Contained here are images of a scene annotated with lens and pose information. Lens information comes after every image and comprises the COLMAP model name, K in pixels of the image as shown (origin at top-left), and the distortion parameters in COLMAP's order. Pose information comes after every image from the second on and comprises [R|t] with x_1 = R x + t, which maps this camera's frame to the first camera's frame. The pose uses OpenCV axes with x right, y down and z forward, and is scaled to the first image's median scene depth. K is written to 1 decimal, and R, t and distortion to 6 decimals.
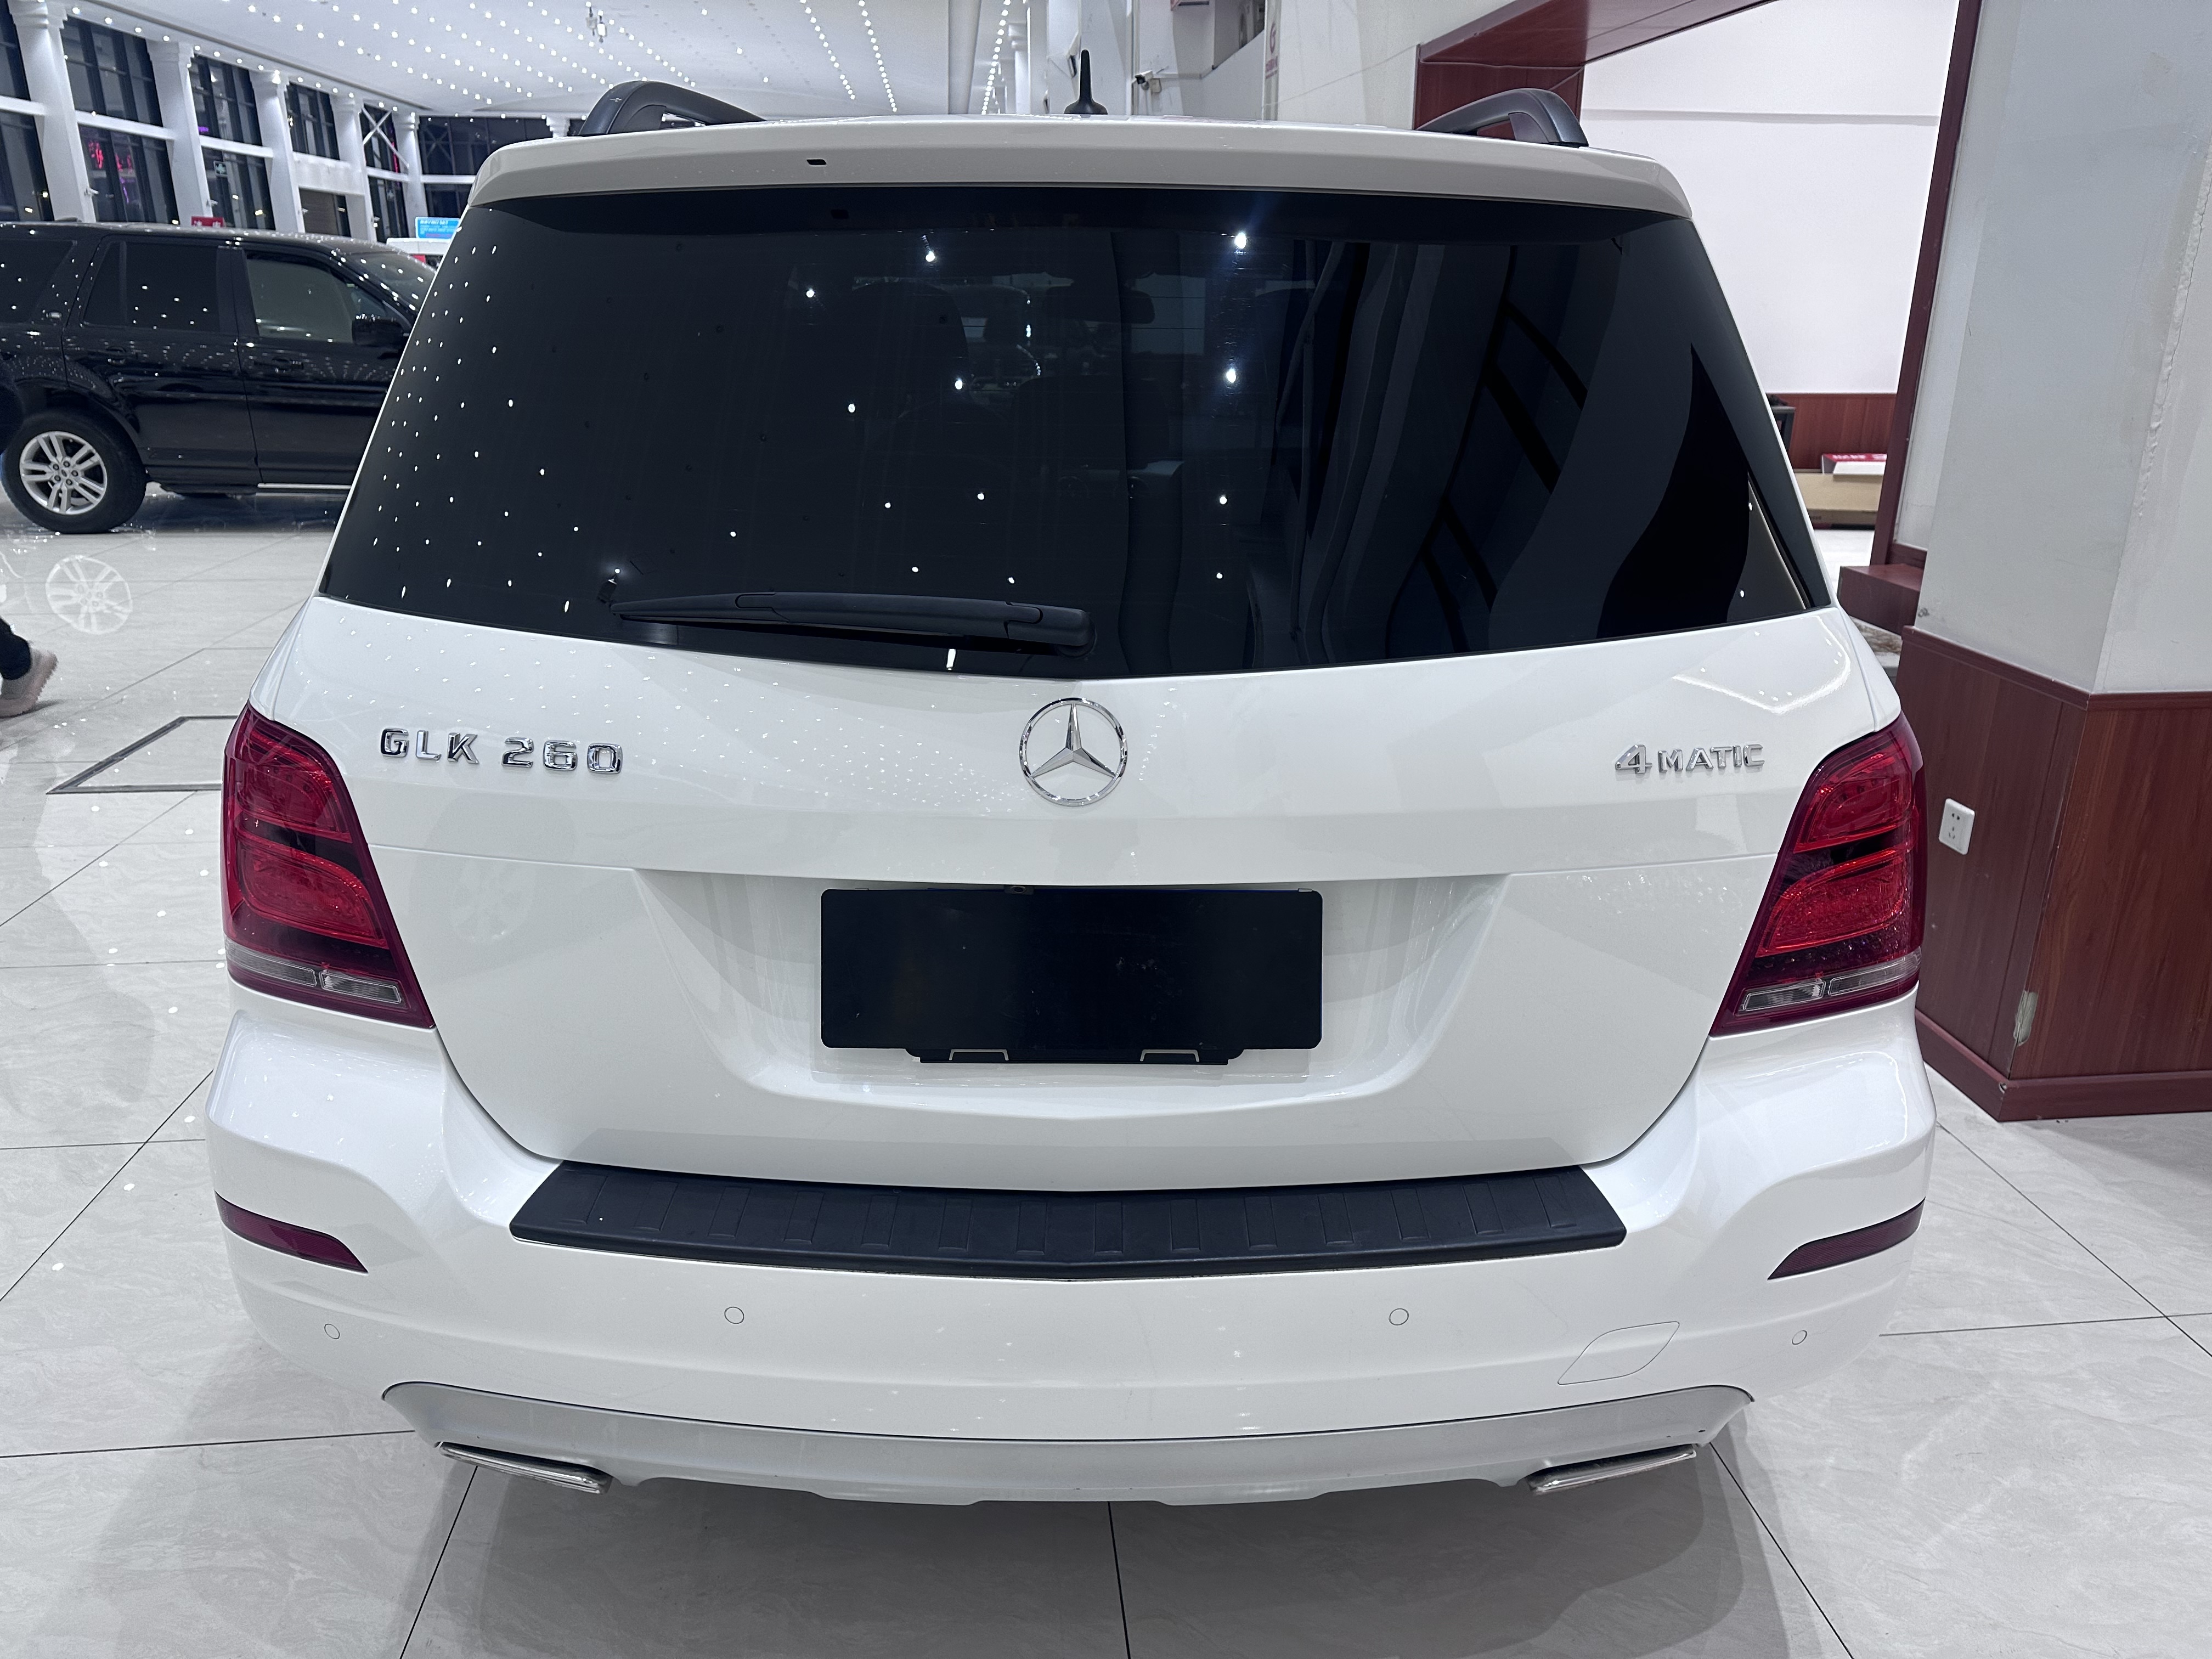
lens RADIAL K [[1551.0, 0, 1133.5], [0, 1551.0, 822.3], [0, 0, 1]] dist [0.032821, -0.046152]
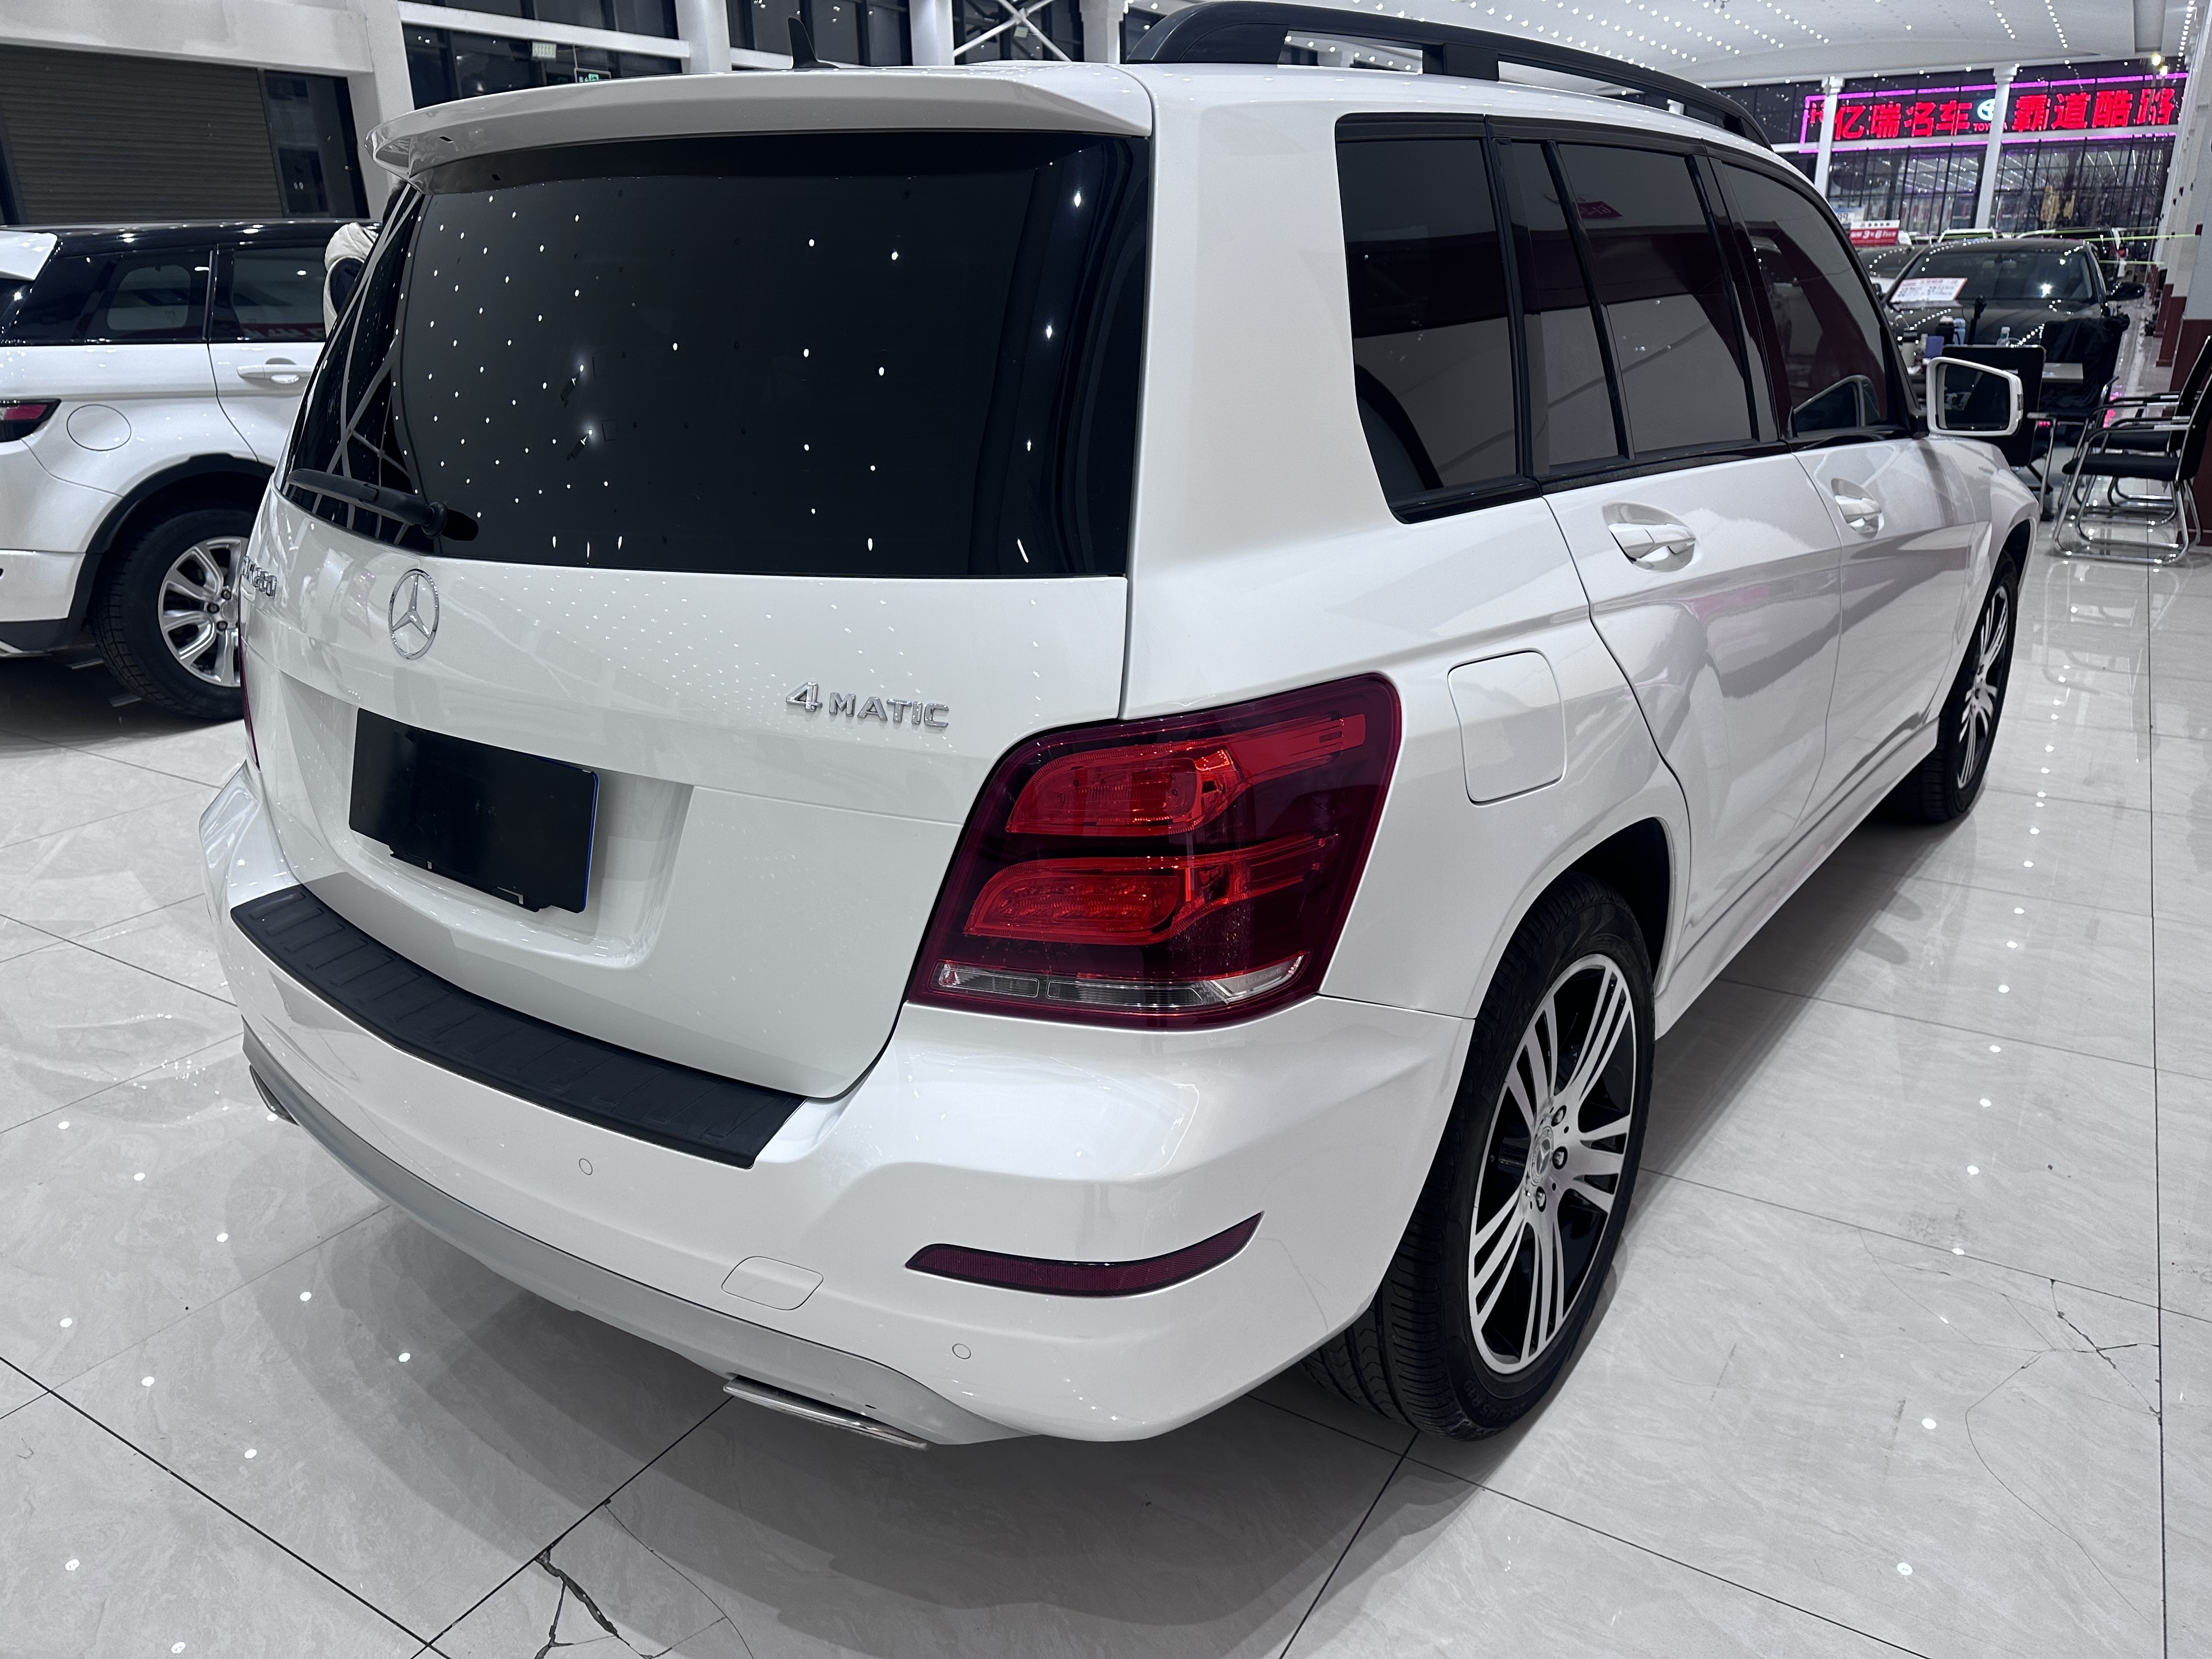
lens RADIAL K [[1551.0, 0, 1133.5], [0, 1551.0, 822.3], [0, 0, 1]] dist [0.032821, -0.046152]
pose [[0.789210, 0.182415, -0.586406, 1.061429], [-0.173382, 0.982205, 0.072192, -0.068149], [0.589140, 0.044697, 0.806794, 0.323399]]
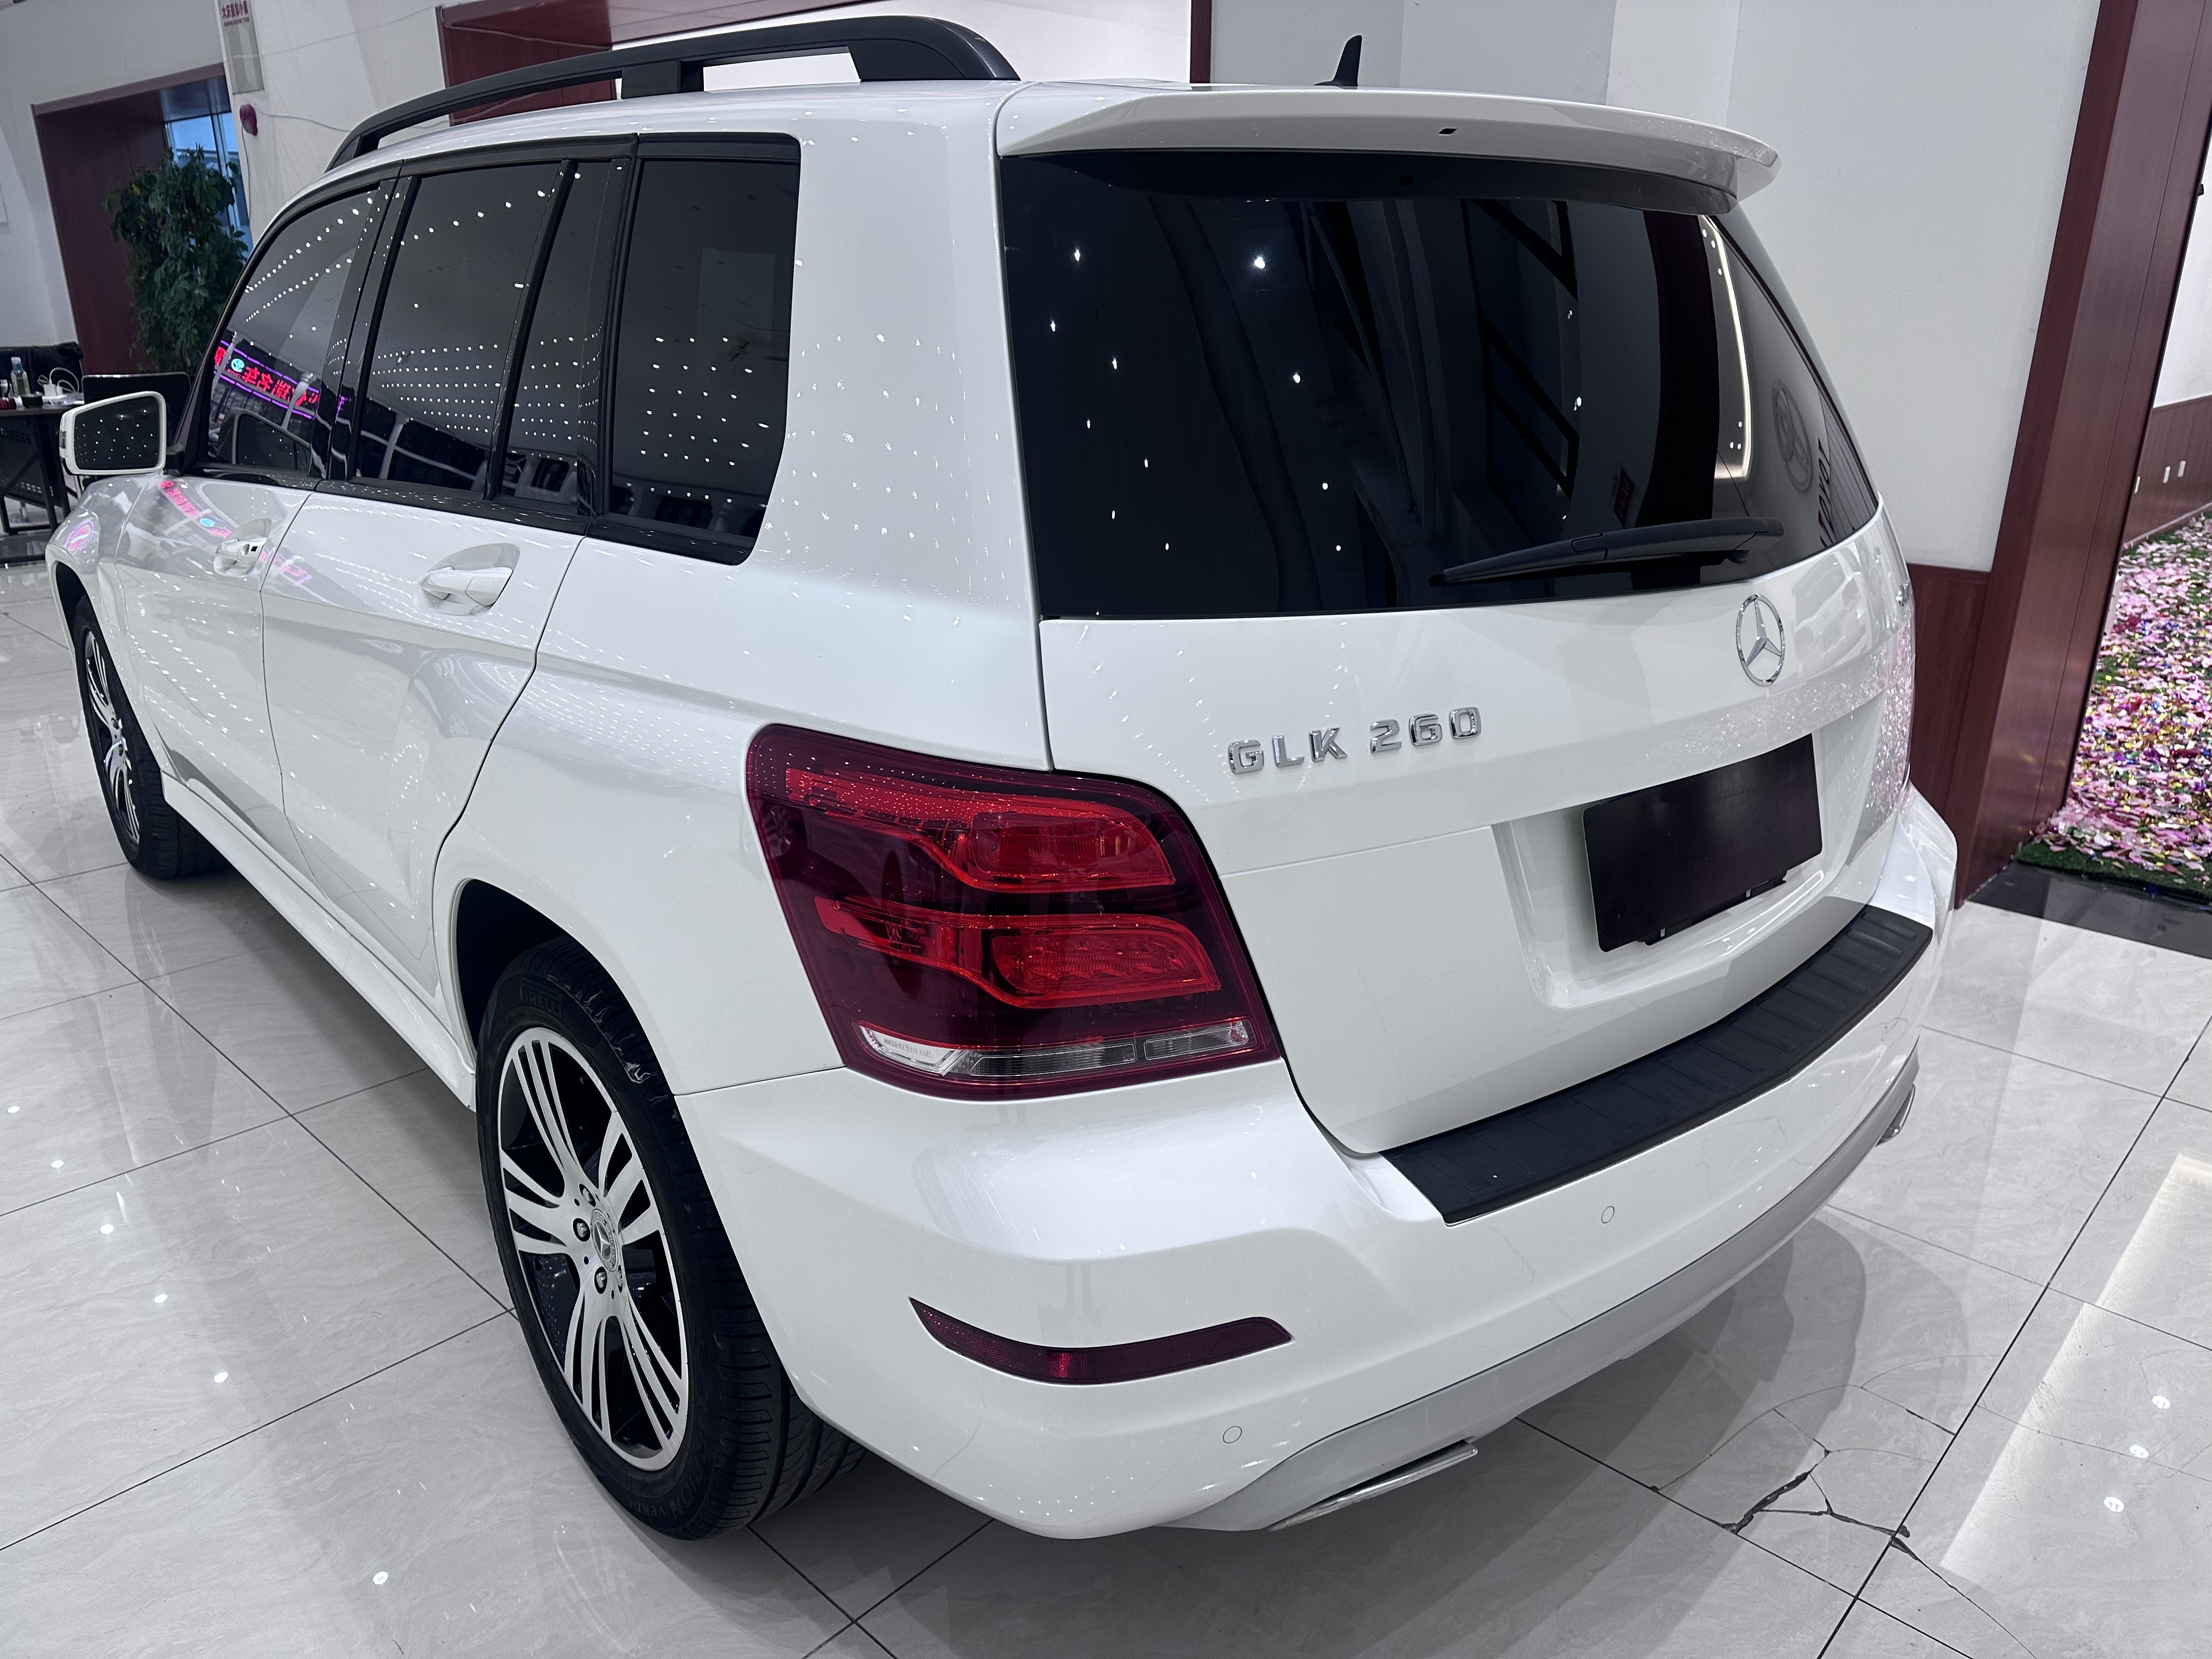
lens RADIAL K [[1551.0, 0, 1133.5], [0, 1551.0, 822.3], [0, 0, 1]] dist [0.032821, -0.046152]
pose [[0.757689, -0.218530, 0.614941, -1.053901], [0.219307, 0.972733, 0.075463, -0.093556], [-0.614664, 0.077684, 0.784954, 0.324553]]
